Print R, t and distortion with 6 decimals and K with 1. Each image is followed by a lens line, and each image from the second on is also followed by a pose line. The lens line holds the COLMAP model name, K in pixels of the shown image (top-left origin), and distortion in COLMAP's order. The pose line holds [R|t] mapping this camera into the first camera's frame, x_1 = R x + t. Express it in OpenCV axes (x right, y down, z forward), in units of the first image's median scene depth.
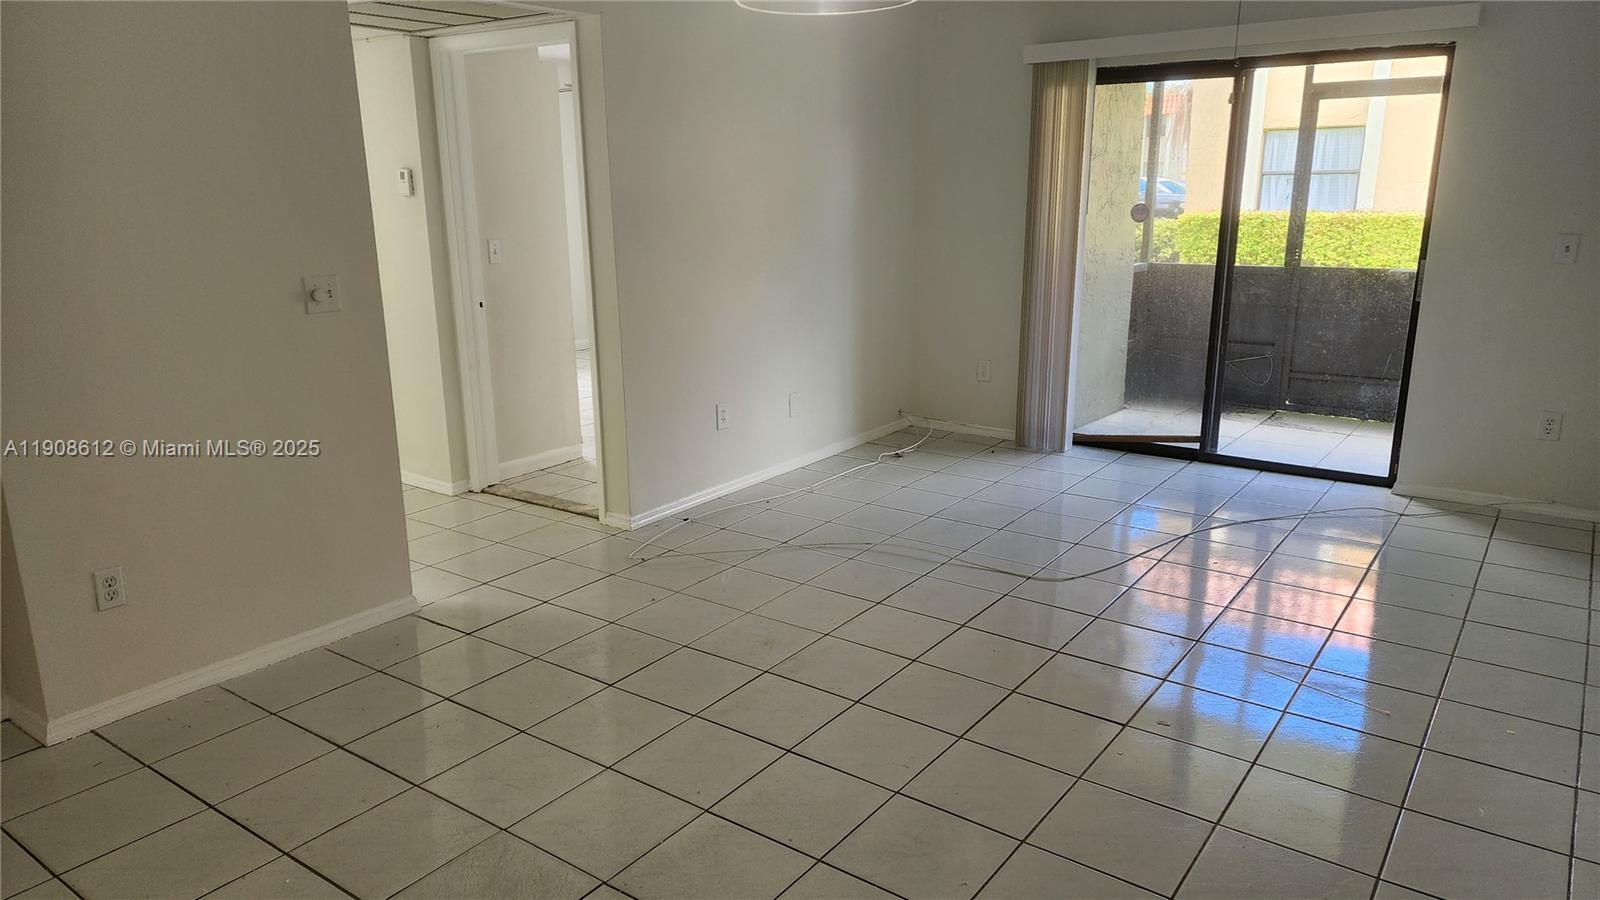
lens RADIAL K [[1074.1, 0, 799.5], [0, 1074.1, 435.4], [0, 0, 1]] dist [0.044682, -0.007825]
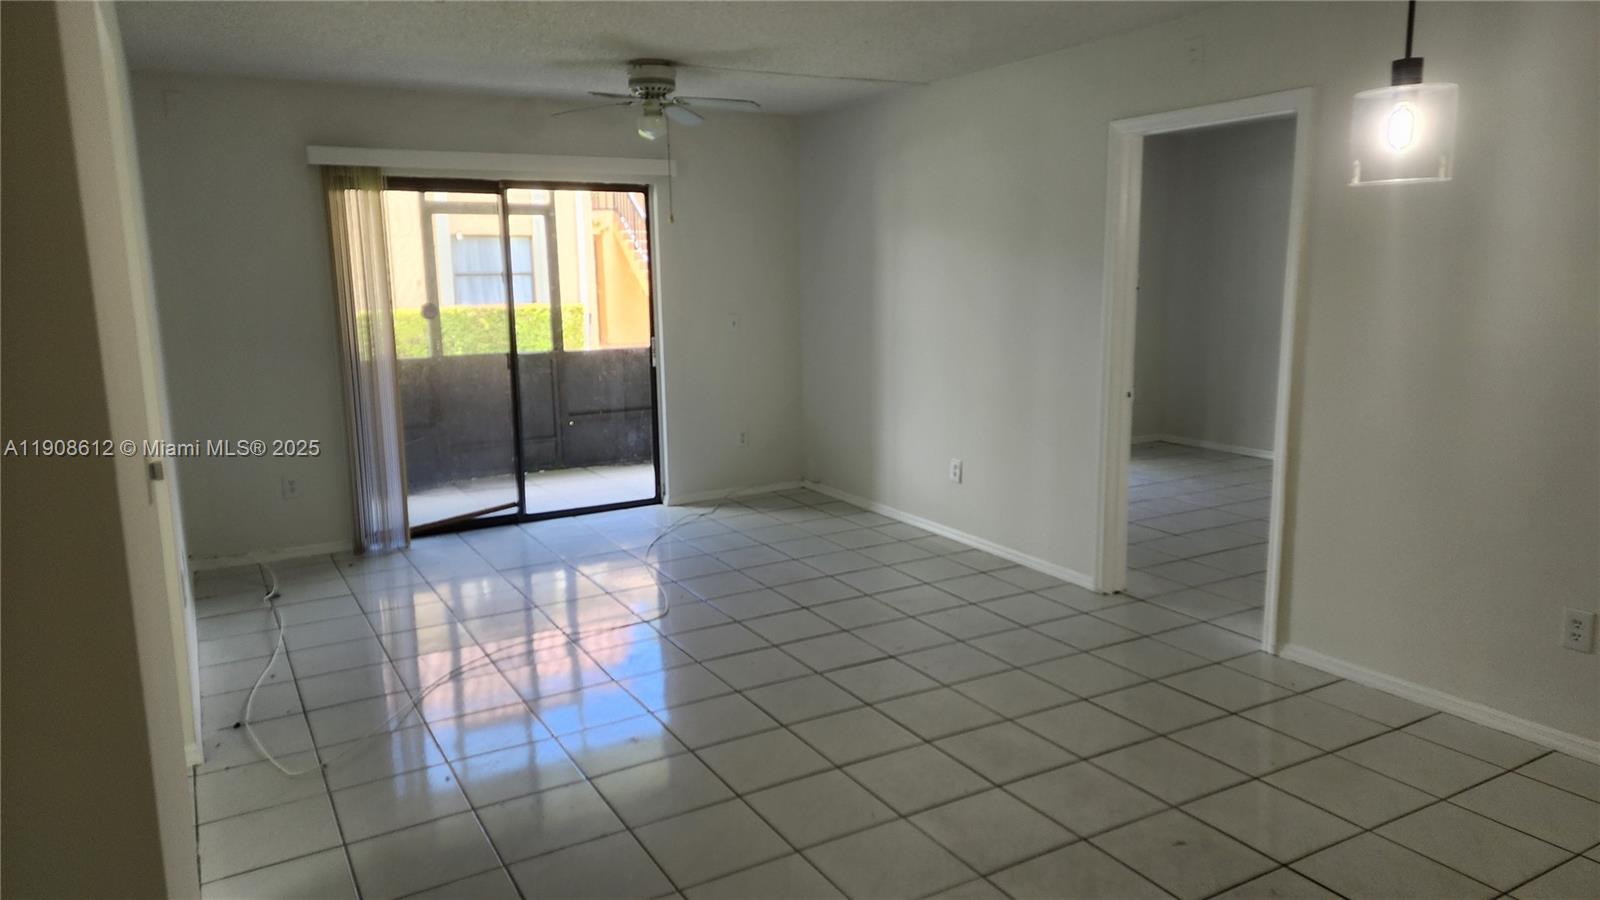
lens RADIAL K [[1074.1, 0, 801.0], [0, 1074.1, 460.9], [0, 0, 1]] dist [0.044682, -0.007825]
pose [[0.403612, -0.164187, 0.900078, -0.547025], [0.225207, 0.971327, 0.076197, -0.062486], [-0.886780, 0.171950, 0.429015, 0.242927]]
